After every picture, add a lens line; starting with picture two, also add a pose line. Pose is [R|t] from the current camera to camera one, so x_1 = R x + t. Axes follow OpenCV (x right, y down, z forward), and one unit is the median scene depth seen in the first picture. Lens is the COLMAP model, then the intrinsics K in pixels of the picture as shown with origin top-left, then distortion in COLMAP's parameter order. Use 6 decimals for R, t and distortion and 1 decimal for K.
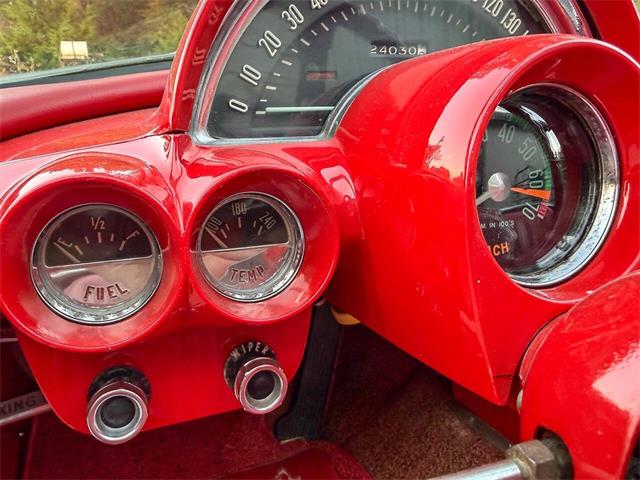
lens RADIAL K [[470.0, 0, 290.3], [0, 470.0, 237.7], [0, 0, 1]] dist [-0.004800, 0.003080]
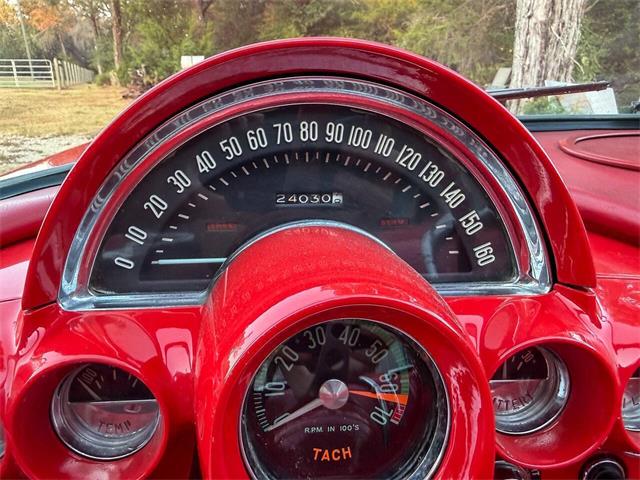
lens RADIAL K [[470.0, 0, 290.3], [0, 470.0, 237.7], [0, 0, 1]] dist [-0.004800, 0.003080]
pose [[0.975592, 0.074446, -0.206586, 0.400114], [-0.078364, 0.996866, -0.010833, -0.305072], [0.205132, 0.026758, 0.978369, 0.038308]]
